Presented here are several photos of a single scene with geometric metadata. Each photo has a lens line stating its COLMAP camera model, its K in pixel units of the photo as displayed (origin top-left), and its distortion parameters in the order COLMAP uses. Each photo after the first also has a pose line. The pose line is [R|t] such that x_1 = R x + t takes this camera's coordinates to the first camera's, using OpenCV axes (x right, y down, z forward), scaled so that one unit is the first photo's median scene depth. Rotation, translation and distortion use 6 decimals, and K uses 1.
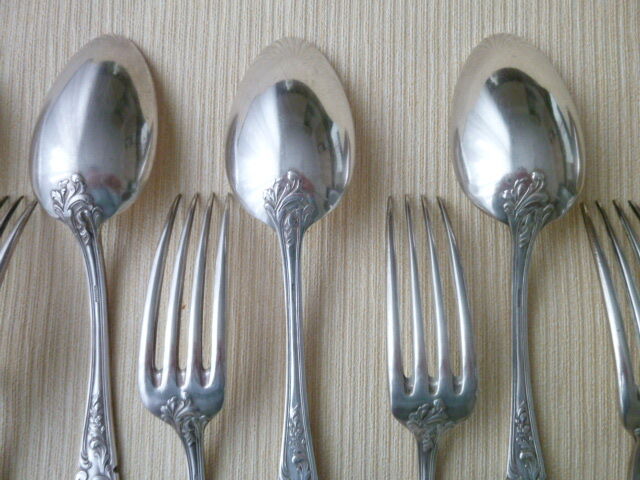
lens RADIAL K [[473.3, 0, 322.5], [0, 473.3, 235.3], [0, 0, 1]] dist [-0.027658, -0.009403]
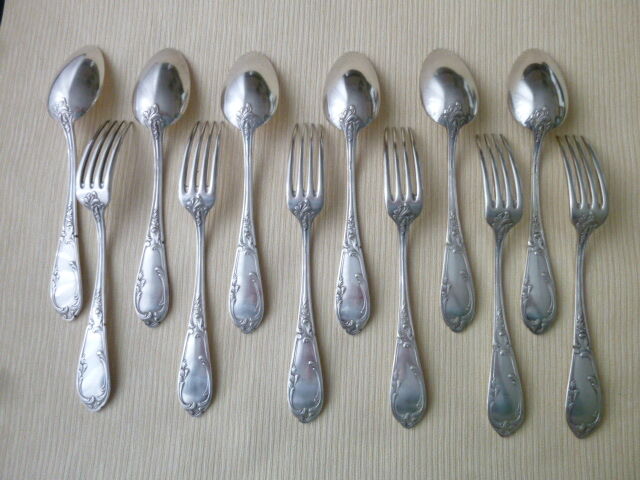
lens RADIAL K [[473.3, 0, 317.1], [0, 473.3, 242.0], [0, 0, 1]] dist [-0.027658, -0.009403]
pose [[0.999631, 0.025402, -0.009637, 0.270468], [-0.026042, 0.996966, -0.073359, 0.610804], [0.007744, 0.073583, 0.997259, -1.098867]]
